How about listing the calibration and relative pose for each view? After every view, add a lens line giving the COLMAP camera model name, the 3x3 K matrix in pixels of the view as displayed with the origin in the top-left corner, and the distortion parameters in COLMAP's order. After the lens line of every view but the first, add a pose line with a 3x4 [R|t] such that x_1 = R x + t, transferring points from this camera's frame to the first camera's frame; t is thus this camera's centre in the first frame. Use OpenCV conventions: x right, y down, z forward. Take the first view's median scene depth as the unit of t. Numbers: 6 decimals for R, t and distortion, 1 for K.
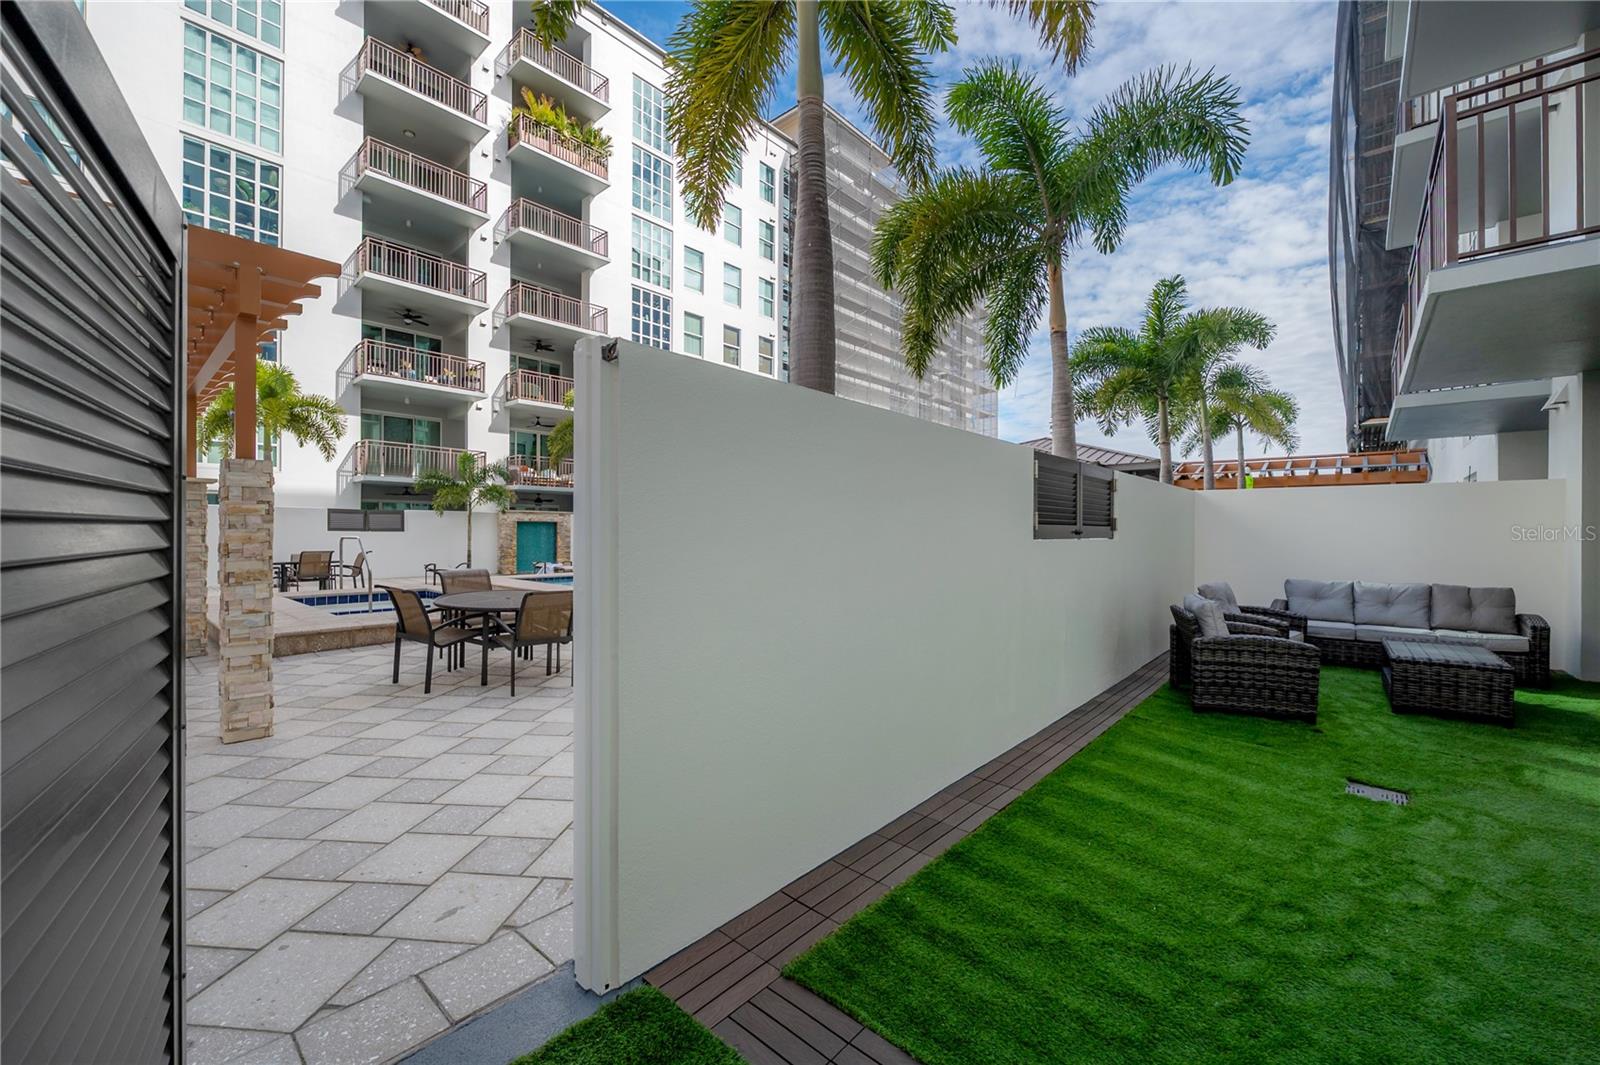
lens RADIAL K [[639.1, 0, 799.9], [0, 639.1, 527.8], [0, 0, 1]] dist [-0.002722, -0.000177]
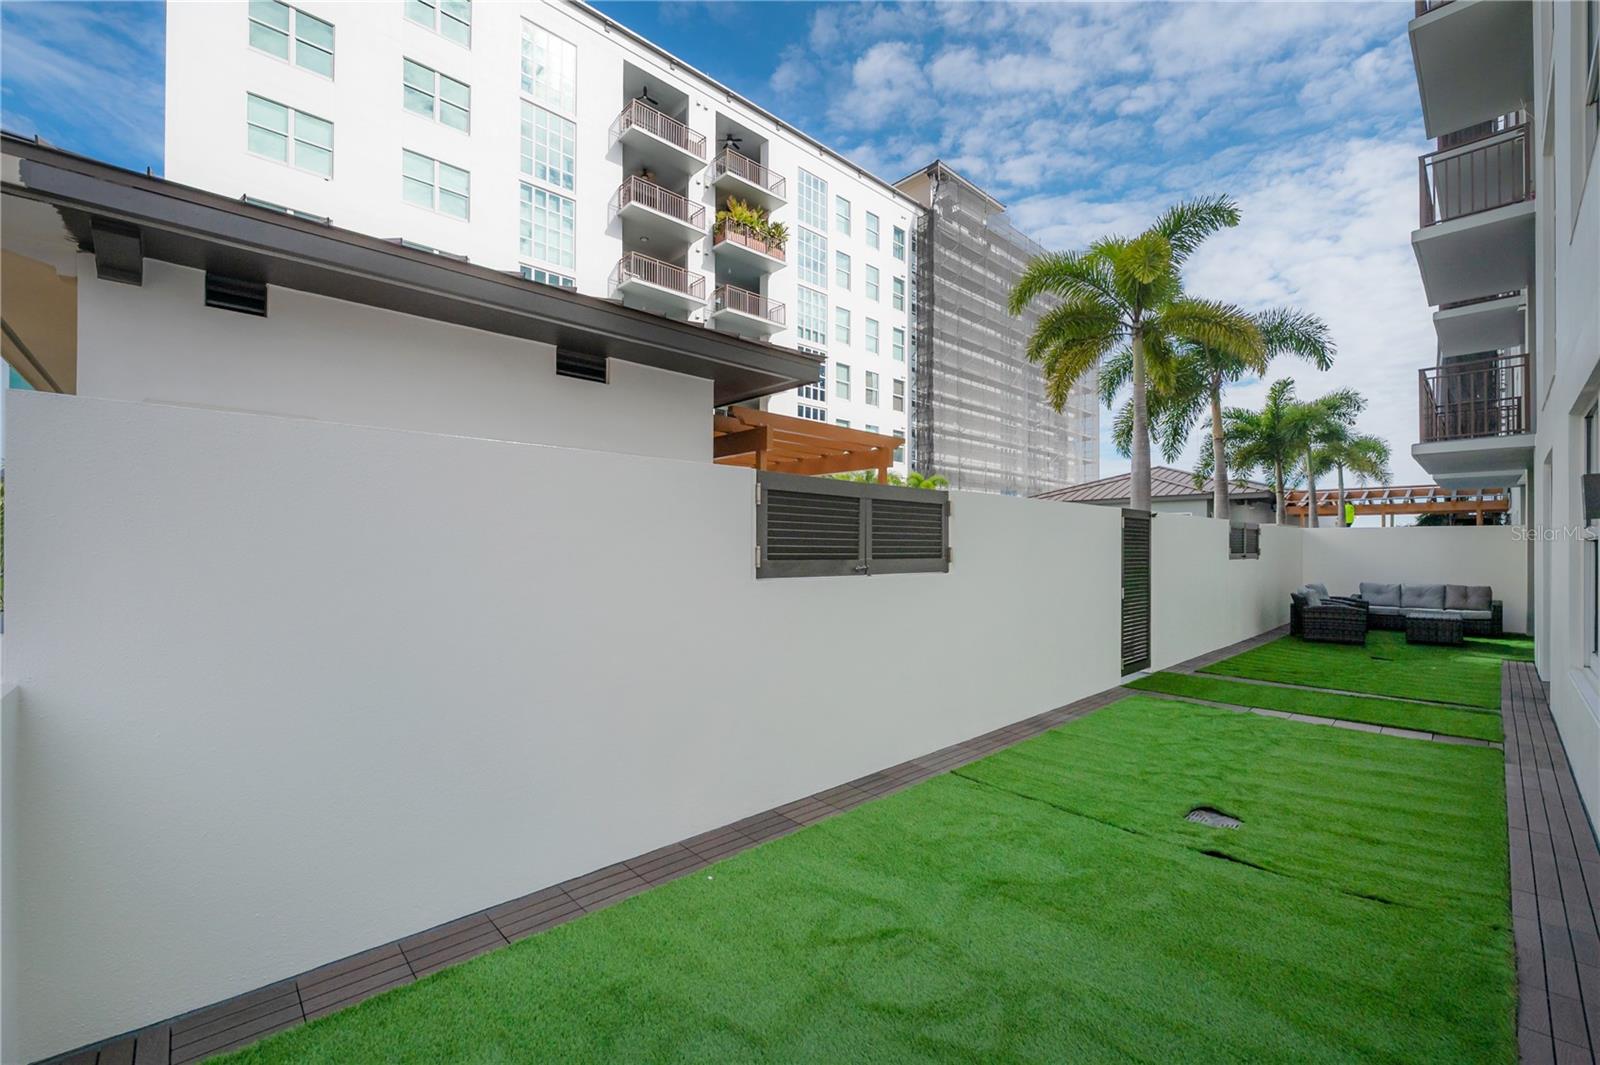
lens RADIAL K [[661.7, 0, 799.5], [0, 661.7, 543.3], [0, 0, 1]] dist [-0.002719, -0.000199]
pose [[0.995578, -0.002156, -0.093909, -0.203695], [0.002055, 0.999997, -0.001173, -0.008996], [0.093911, 0.000975, 0.995580, -0.324163]]
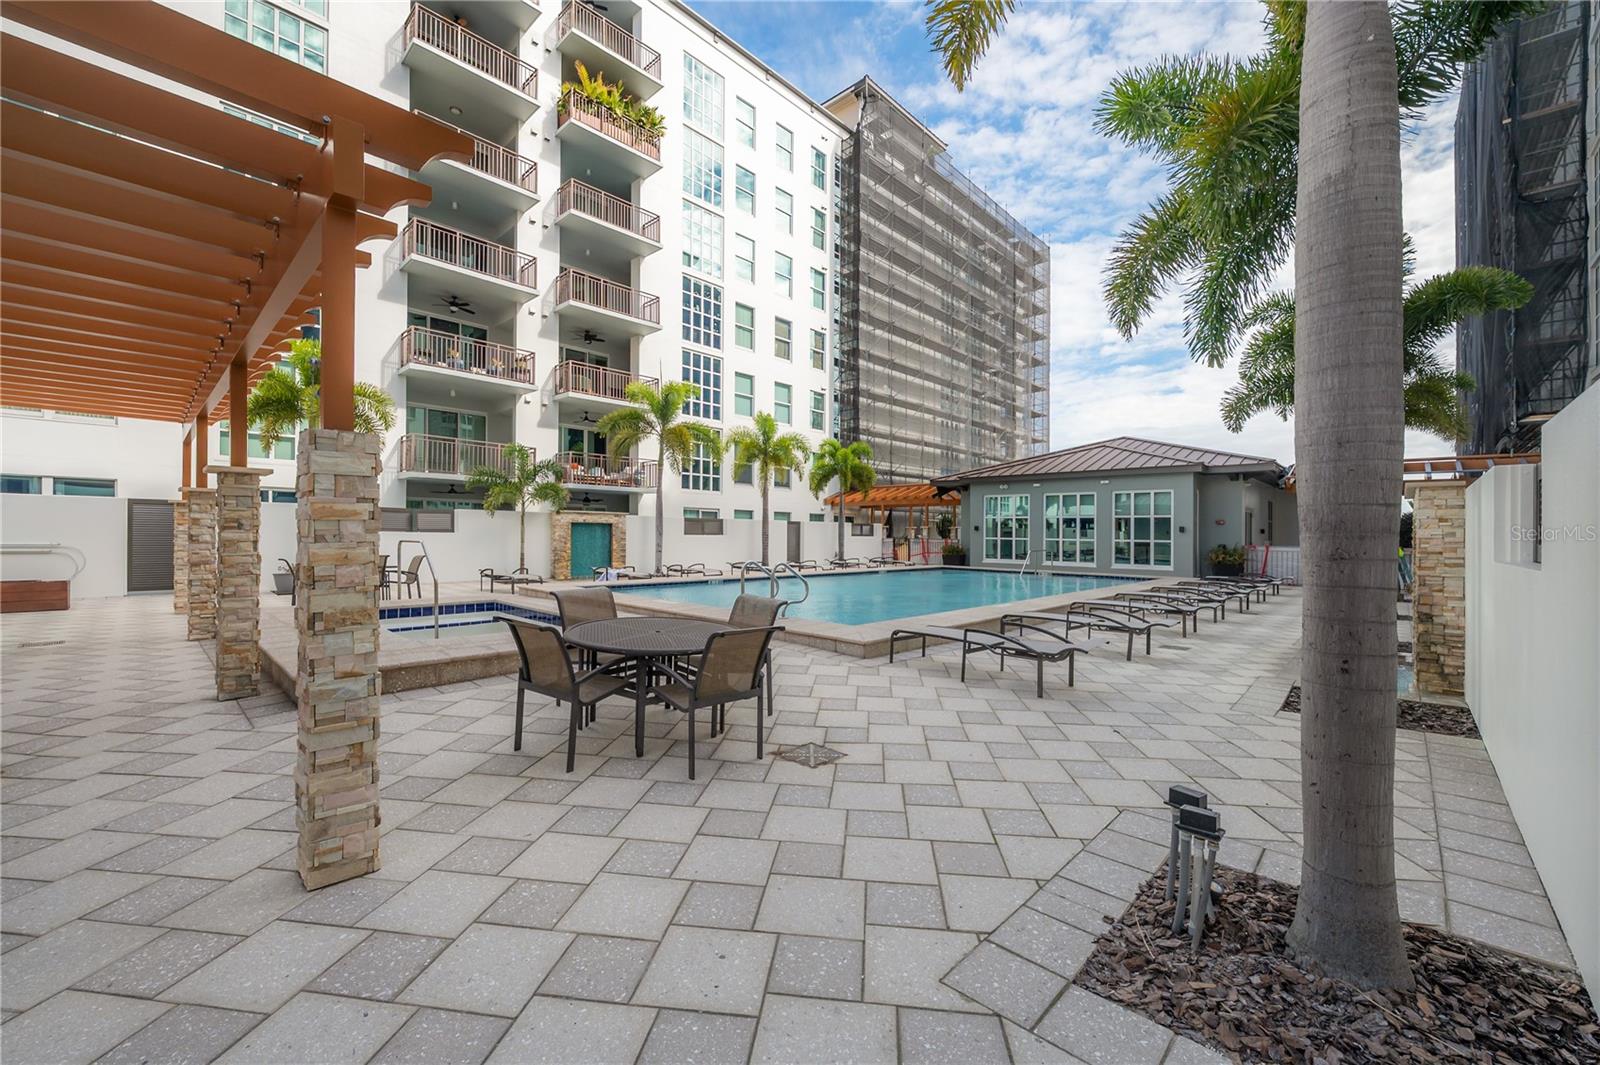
lens RADIAL K [[637.5, 0, 800.0], [0, 637.5, 532.5], [0, 0, 1]] dist [-0.003121, -0.000349]
pose [[0.999595, 0.009017, -0.026986, -0.085801], [-0.008883, 0.999948, 0.005084, -0.003242], [0.027030, -0.004842, 0.999623, 0.083073]]
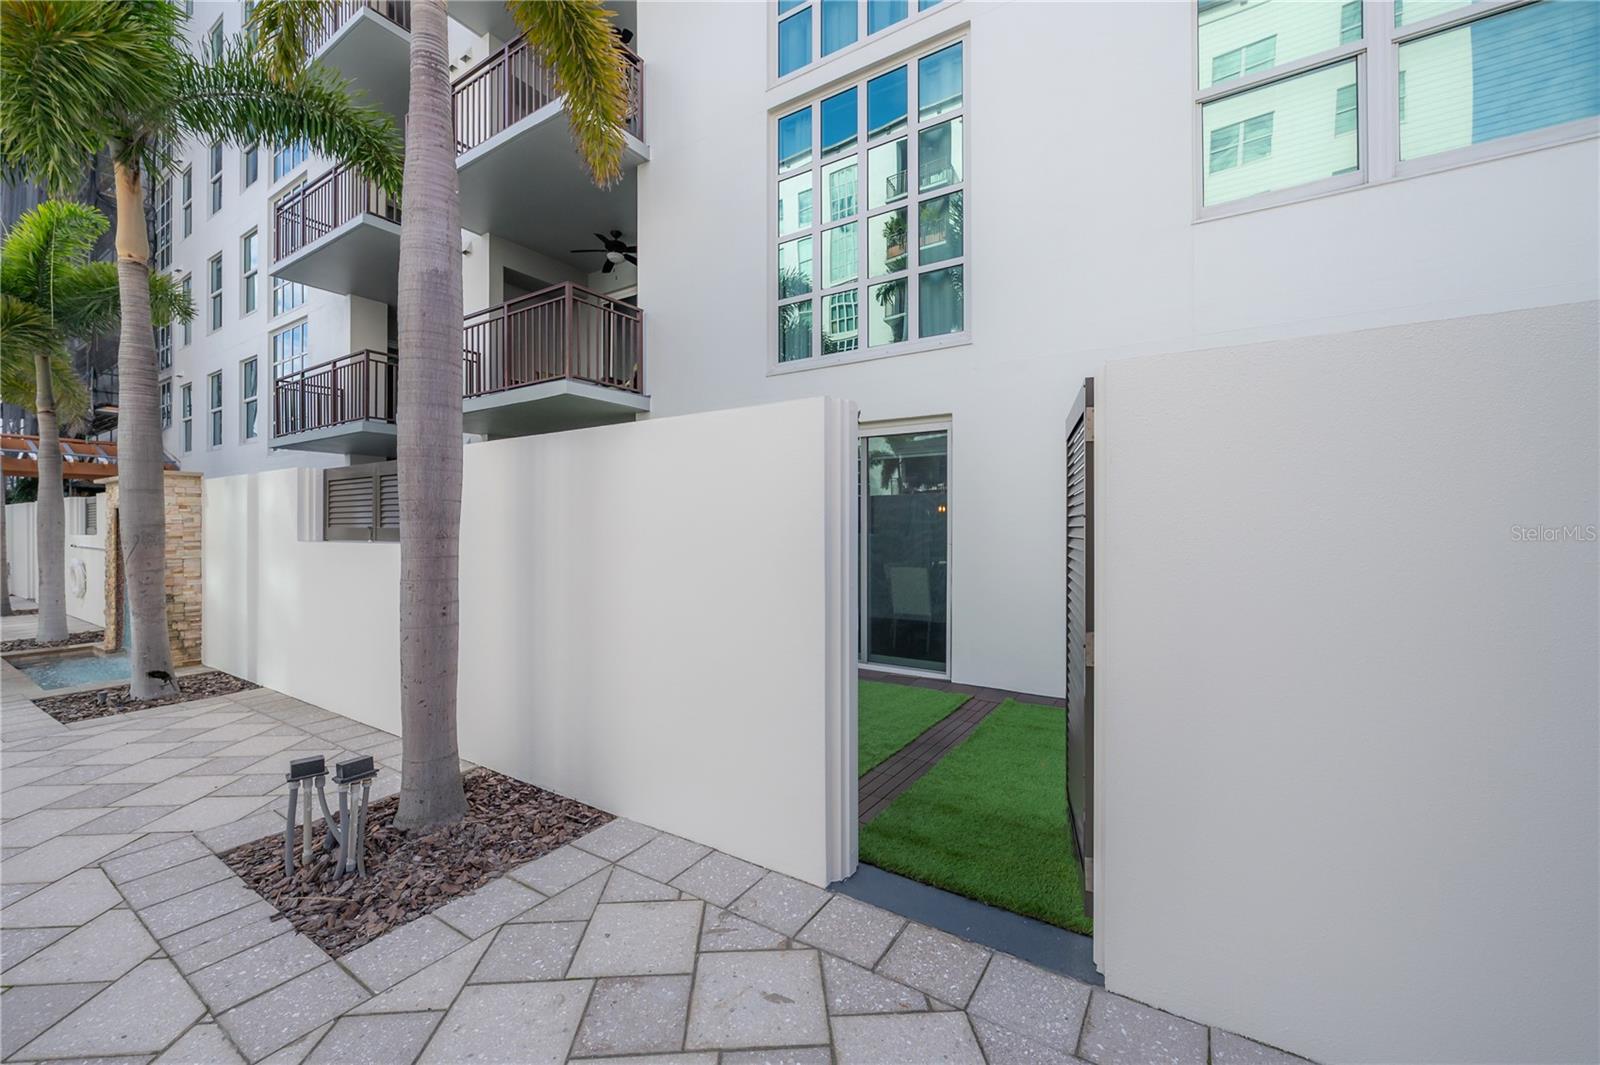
lens RADIAL K [[639.1, 0, 799.9], [0, 639.1, 527.8], [0, 0, 1]] dist [-0.002722, -0.000177]
pose [[-0.157456, -0.004530, 0.987516, -0.161349], [-0.006383, 0.999973, 0.003570, -0.002681], [-0.987505, -0.005741, -0.157481, 0.128515]]
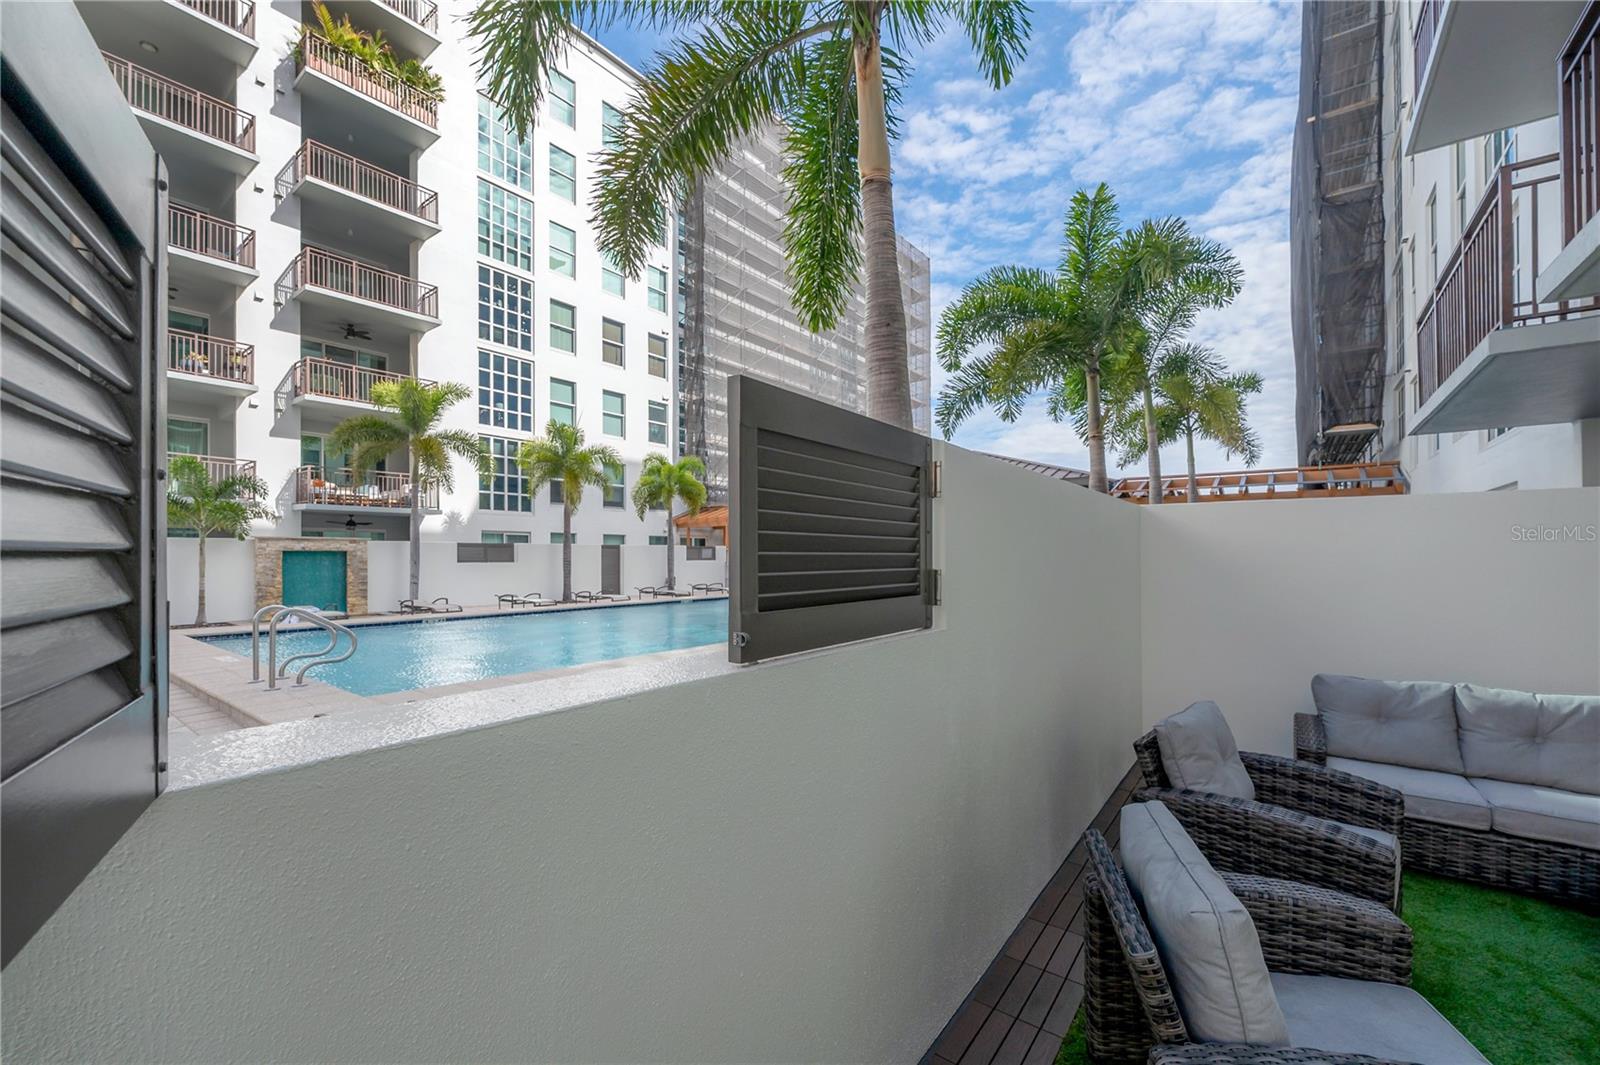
lens RADIAL K [[654.7, 0, 791.1], [0, 654.7, 546.3], [0, 0, 1]] dist [-0.003092, -0.000374]
pose [[0.997517, -0.003749, 0.070327, 0.111451], [0.004303, 0.999961, -0.007721, -0.007330], [-0.070295, 0.008004, 0.997494, 0.184129]]
